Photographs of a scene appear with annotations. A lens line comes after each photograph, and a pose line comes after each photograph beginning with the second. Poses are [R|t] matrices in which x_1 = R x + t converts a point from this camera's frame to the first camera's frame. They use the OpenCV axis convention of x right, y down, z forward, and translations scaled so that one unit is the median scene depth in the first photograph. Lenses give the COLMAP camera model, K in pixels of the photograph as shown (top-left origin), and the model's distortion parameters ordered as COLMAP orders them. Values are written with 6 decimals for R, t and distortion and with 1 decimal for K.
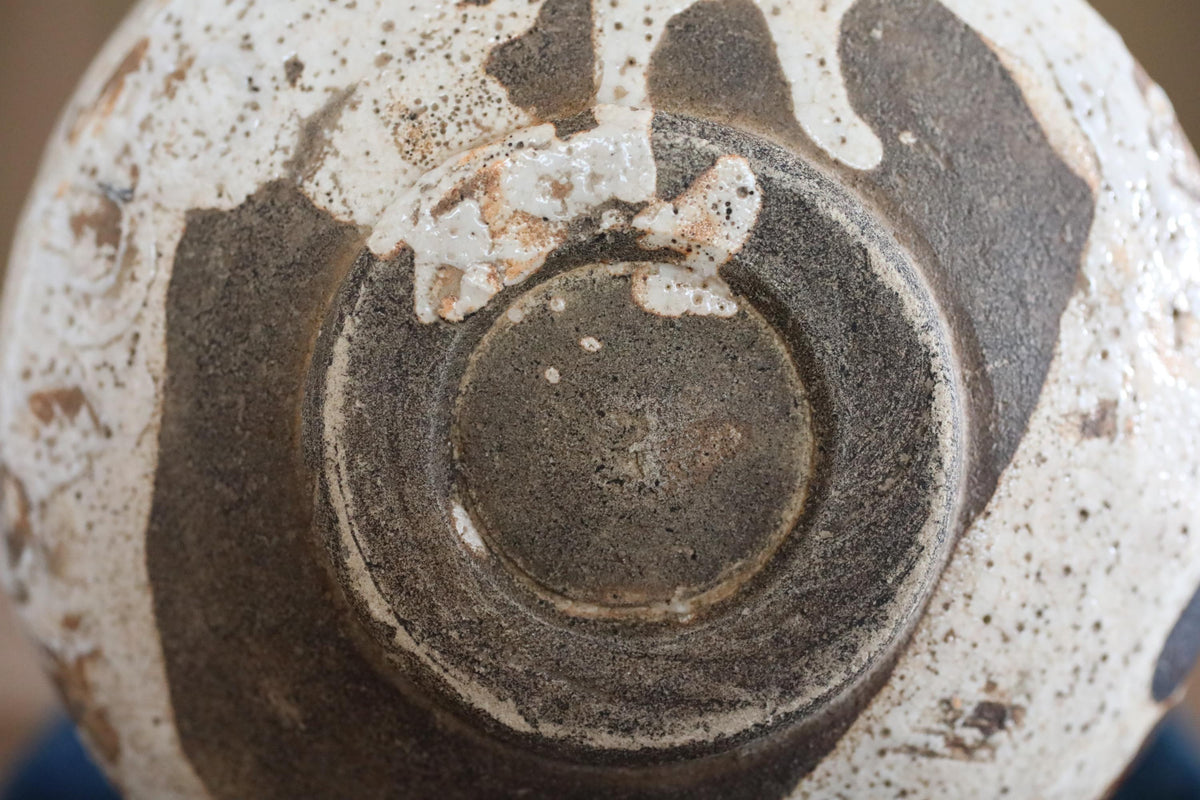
lens RADIAL K [[1939.4, 0, 600.0], [0, 1939.4, 400.0], [0, 0, 1]] dist [-0.050248, 1.313464]
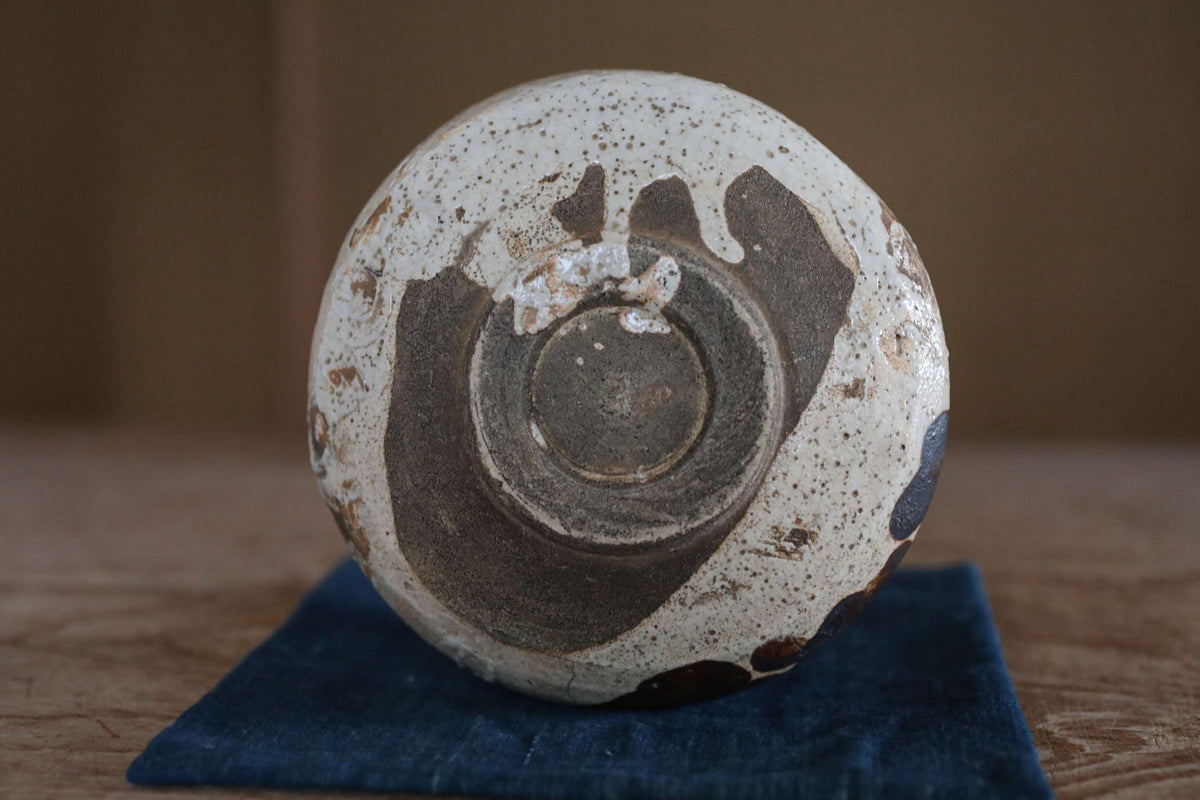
lens RADIAL K [[1939.4, 0, 600.0], [0, 1939.4, 400.0], [0, 0, 1]] dist [-0.050248, 1.313464]
pose [[0.995021, 0.013830, -0.098702, 0.197961], [-0.018030, 0.998964, -0.041790, 0.112916], [0.098022, 0.043362, 0.994239, -1.034134]]
